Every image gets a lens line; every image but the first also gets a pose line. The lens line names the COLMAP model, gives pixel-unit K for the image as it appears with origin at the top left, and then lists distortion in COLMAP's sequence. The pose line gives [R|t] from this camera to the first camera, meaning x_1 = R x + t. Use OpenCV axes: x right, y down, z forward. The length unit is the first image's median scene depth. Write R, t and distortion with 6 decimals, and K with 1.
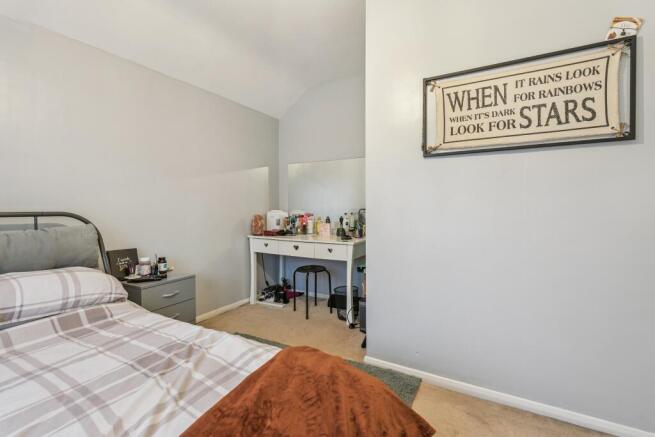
lens RADIAL K [[292.1, 0, 327.2], [0, 292.1, 210.2], [0, 0, 1]] dist [0.000119, 0.000012]
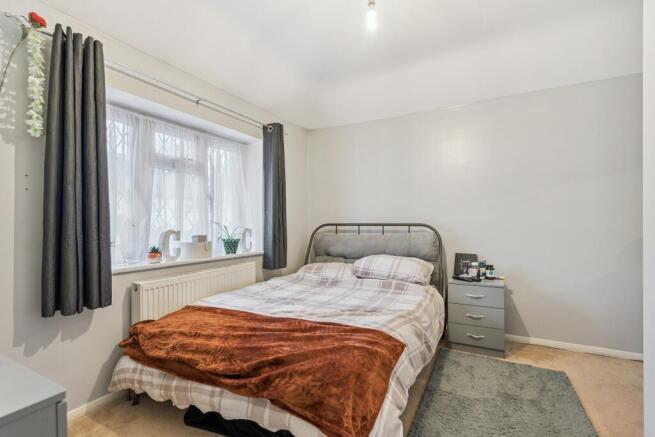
lens RADIAL K [[300.7, 0, 327.5], [0, 300.7, 218.5], [0, 0, 1]] dist [0.000327, 0.000032]
pose [[0.023275, -0.005824, -0.999712, 0.883937], [0.000781, 0.999983, -0.005807, -0.013889], [0.999729, -0.000646, 0.023279, 0.551773]]
